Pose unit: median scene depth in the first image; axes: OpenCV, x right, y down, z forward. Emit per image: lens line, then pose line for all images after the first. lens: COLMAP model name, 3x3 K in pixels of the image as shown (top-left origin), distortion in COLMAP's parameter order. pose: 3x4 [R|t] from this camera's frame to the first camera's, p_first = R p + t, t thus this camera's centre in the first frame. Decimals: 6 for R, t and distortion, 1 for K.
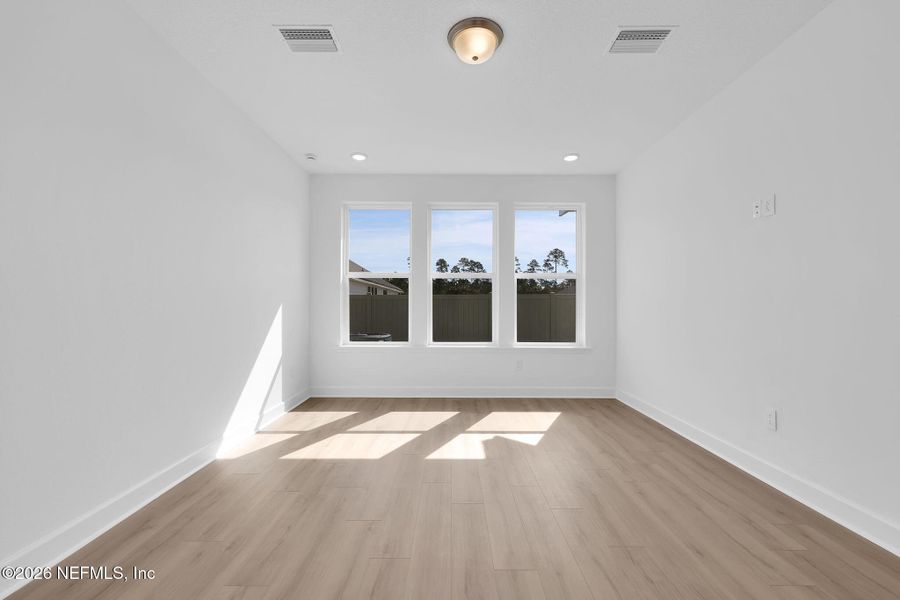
lens RADIAL K [[393.2, 0, 449.3], [0, 393.2, 302.4], [0, 0, 1]] dist [0.000473, 0.000062]
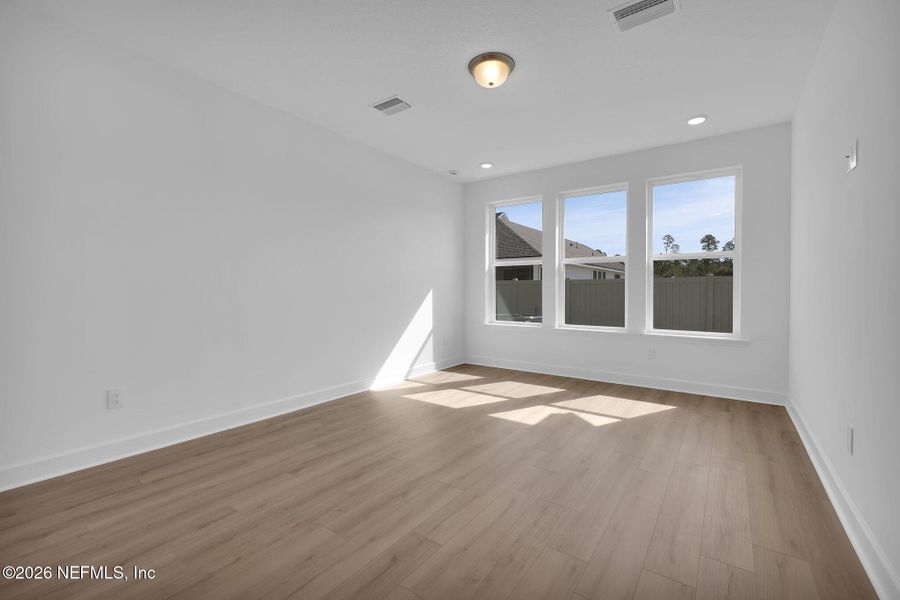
lens RADIAL K [[381.9, 0, 450.0], [0, 381.9, 300.0], [0, 0, 1]] dist [-0.018863, 0.000130]
pose [[0.807449, 0.012256, -0.589809, 0.321192], [0.008193, 0.999455, 0.031985, -0.000236], [0.589880, -0.030659, 0.806909, -0.010124]]
